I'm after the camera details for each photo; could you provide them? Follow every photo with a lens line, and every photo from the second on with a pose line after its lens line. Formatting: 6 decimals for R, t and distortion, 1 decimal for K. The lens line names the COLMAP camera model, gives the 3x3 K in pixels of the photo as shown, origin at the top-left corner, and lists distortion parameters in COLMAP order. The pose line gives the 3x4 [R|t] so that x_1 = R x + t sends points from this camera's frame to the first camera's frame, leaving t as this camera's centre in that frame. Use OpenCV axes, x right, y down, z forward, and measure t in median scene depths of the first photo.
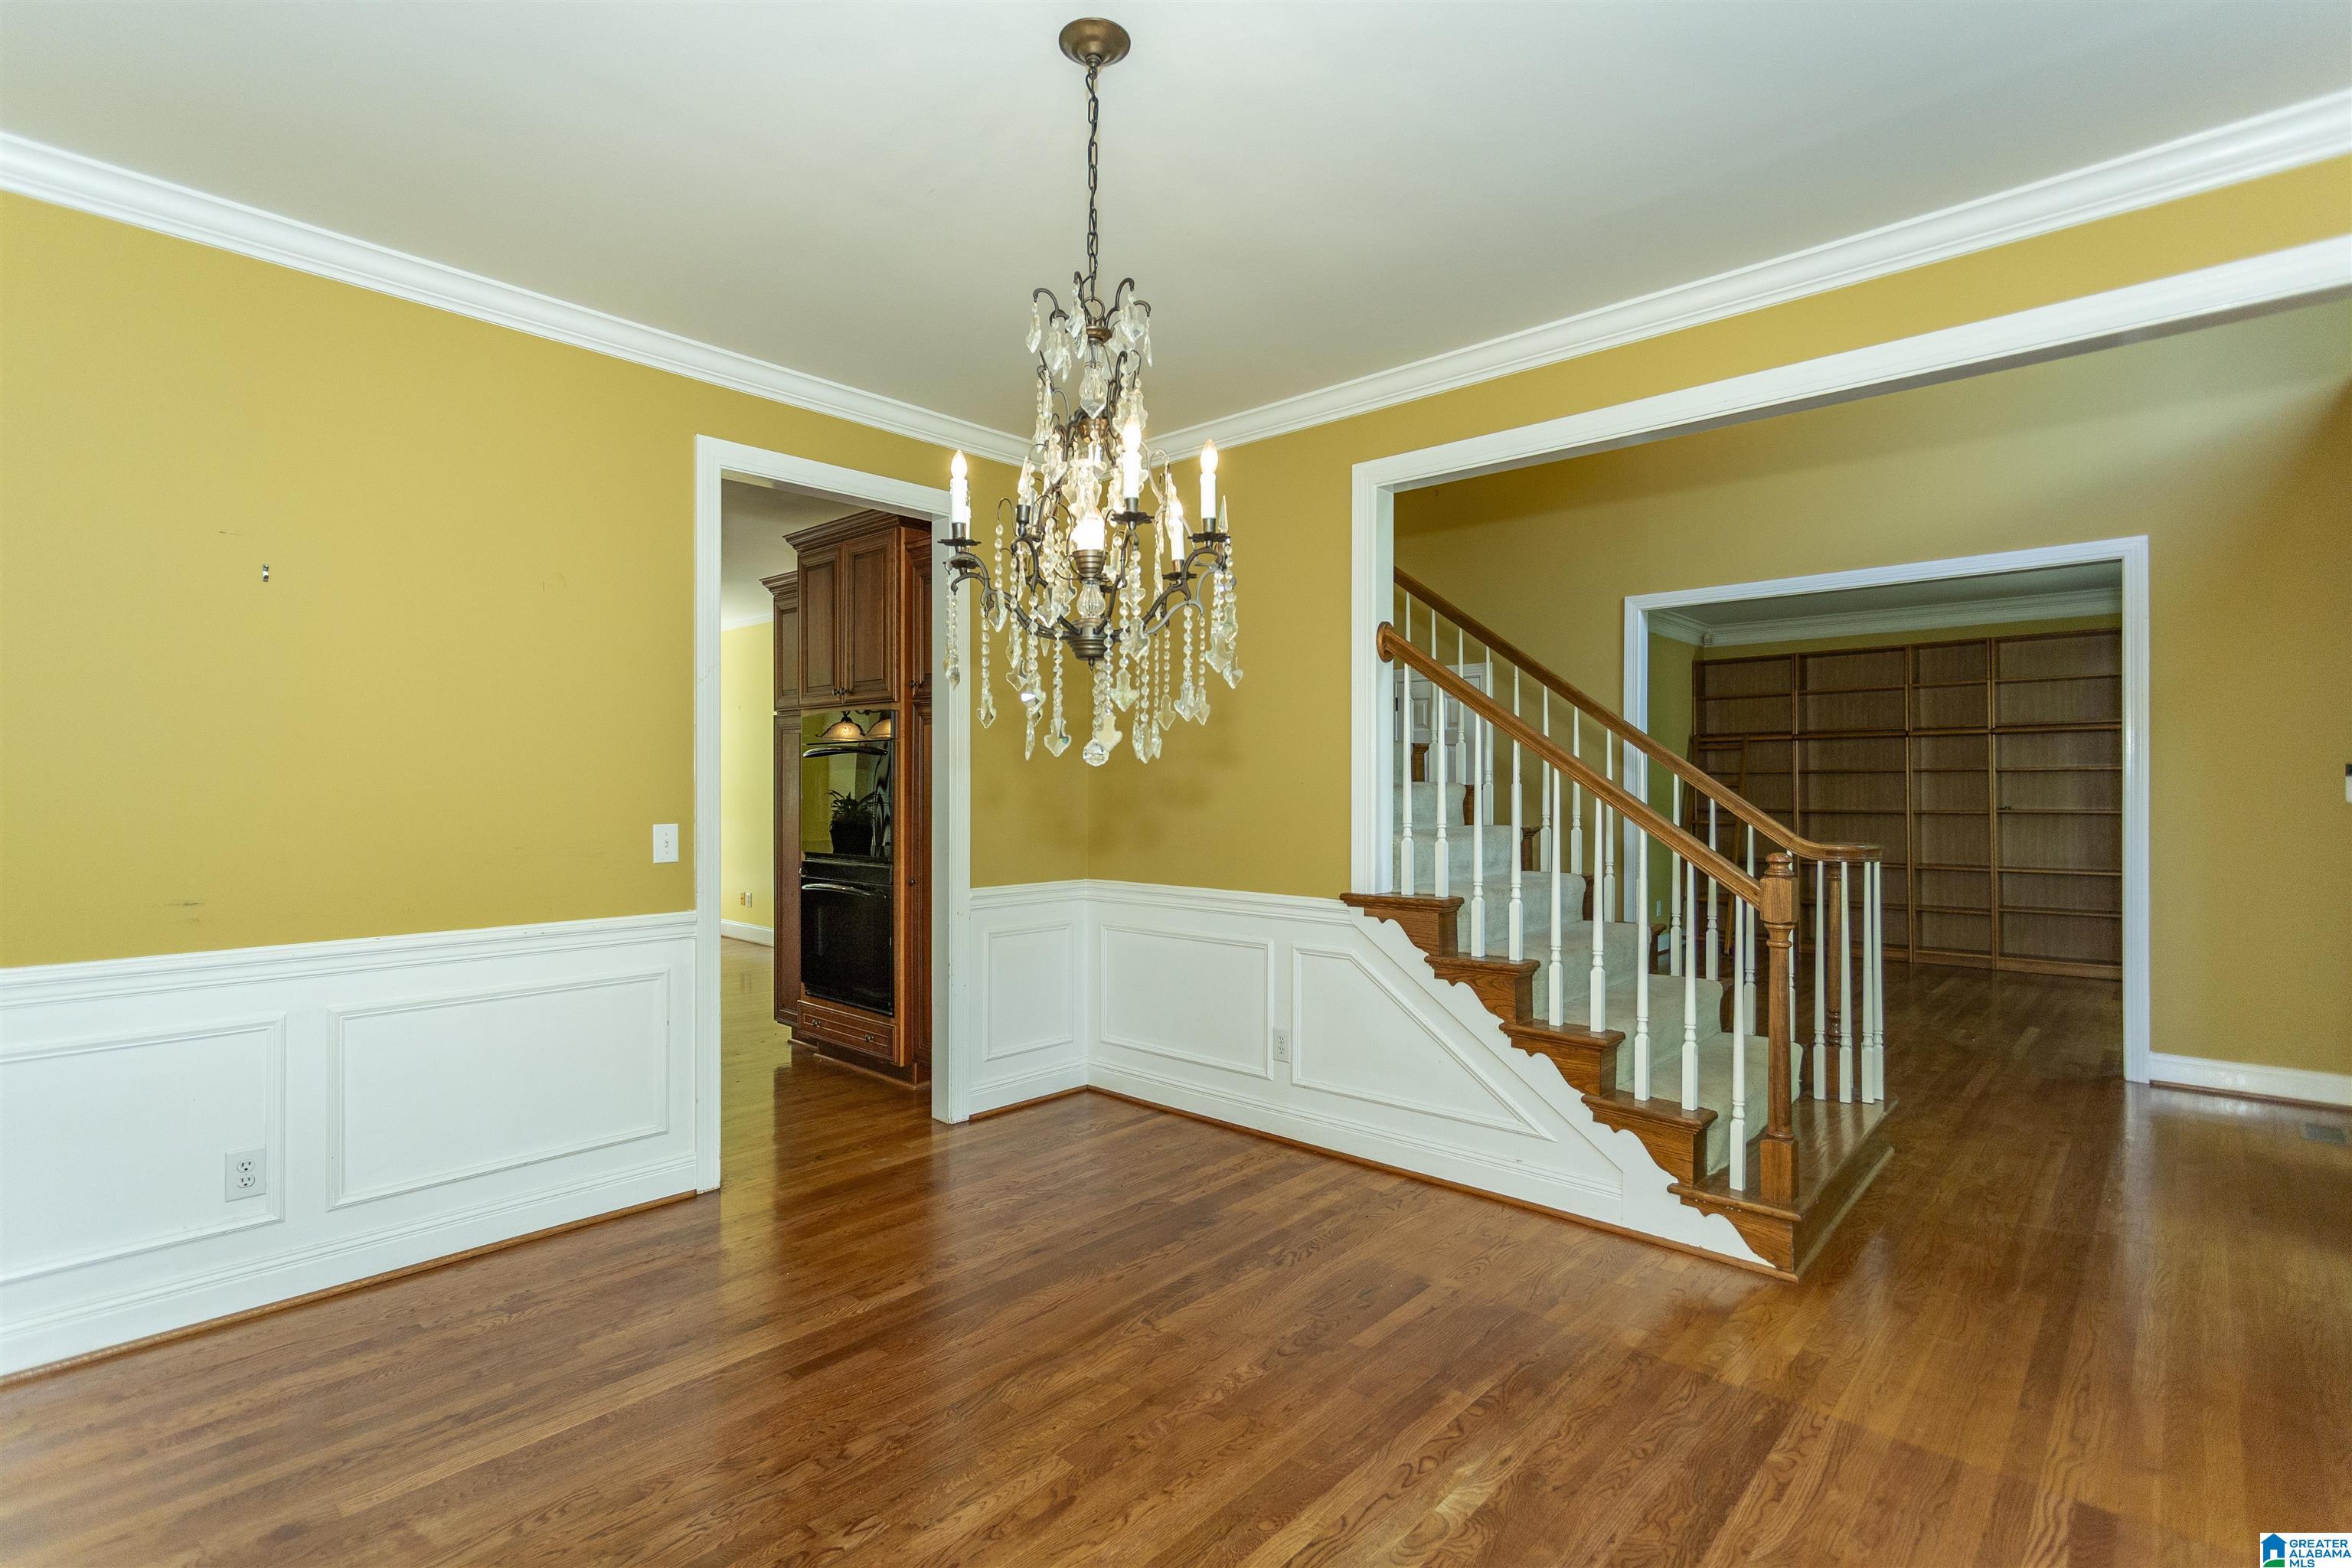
lens RADIAL K [[1129.6, 0, 1179.3], [0, 1129.6, 784.1], [0, 0, 1]] dist [0.016525, -0.001180]
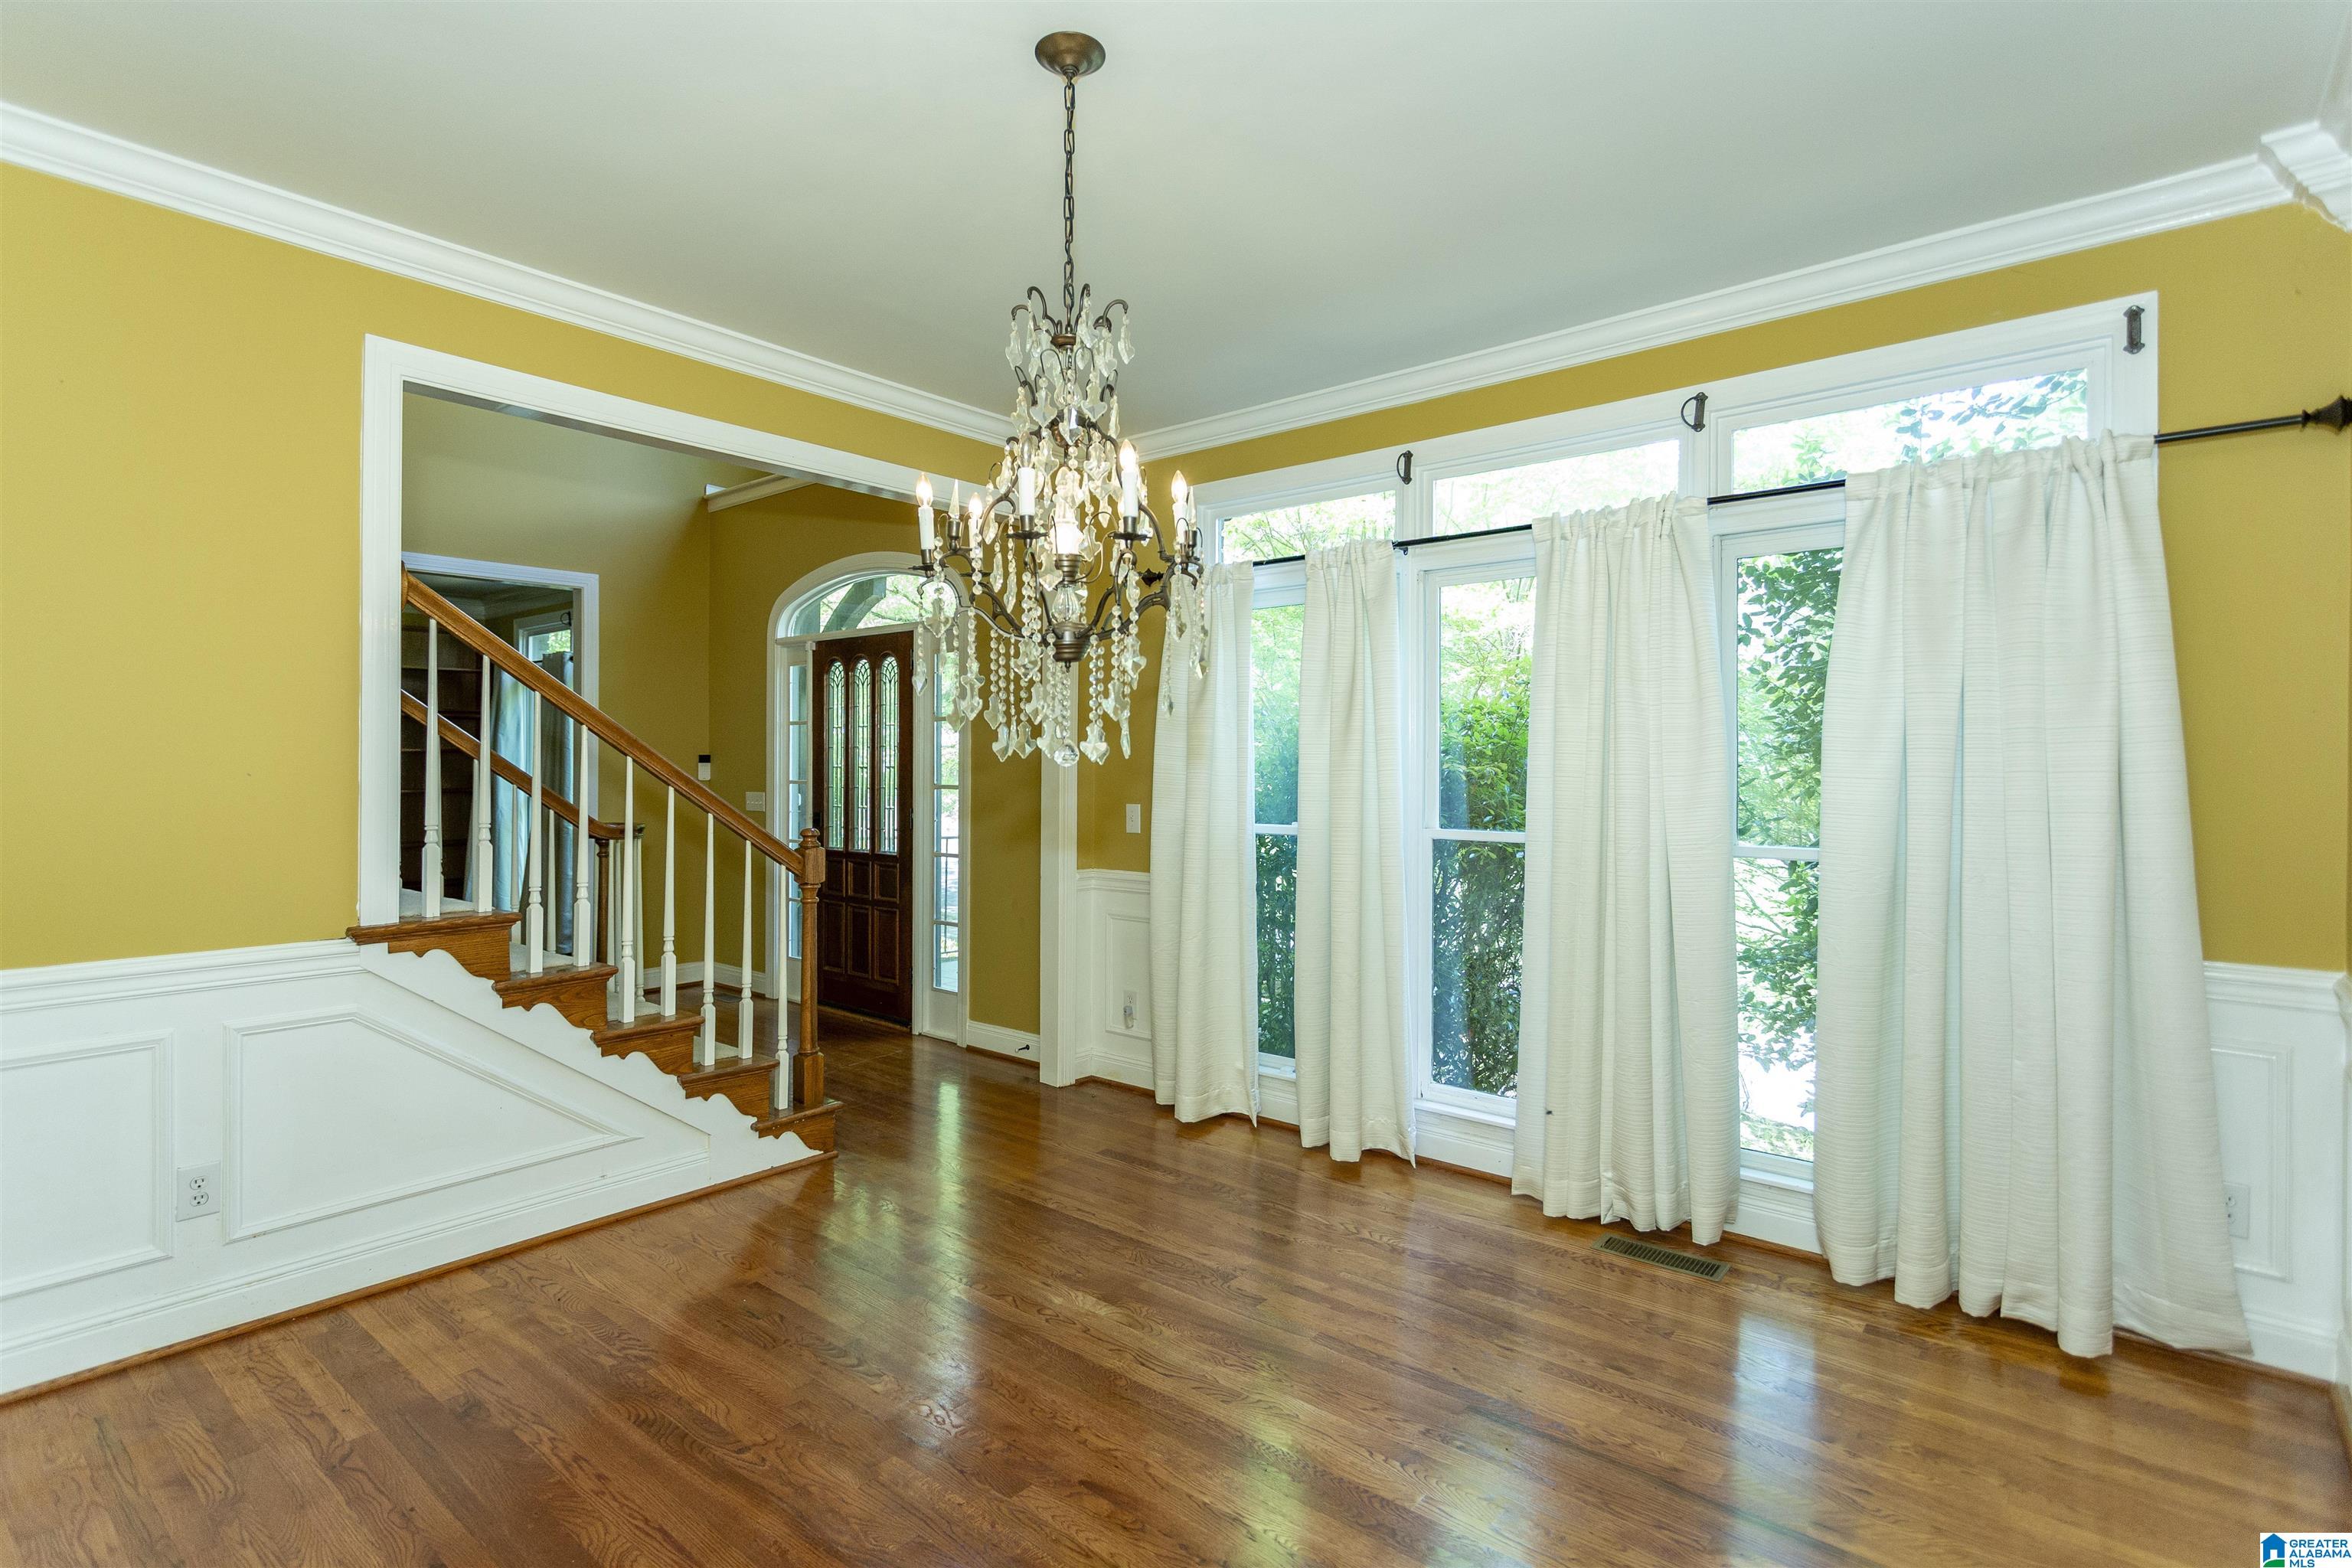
lens RADIAL K [[1129.6, 0, 1179.9], [0, 1129.6, 772.2], [0, 0, 1]] dist [0.016525, -0.001180]
pose [[-0.035759, -0.007956, 0.999329, -0.647369], [-0.005333, 0.999956, 0.007770, -0.011531], [-0.999346, -0.005051, -0.035800, 0.553270]]
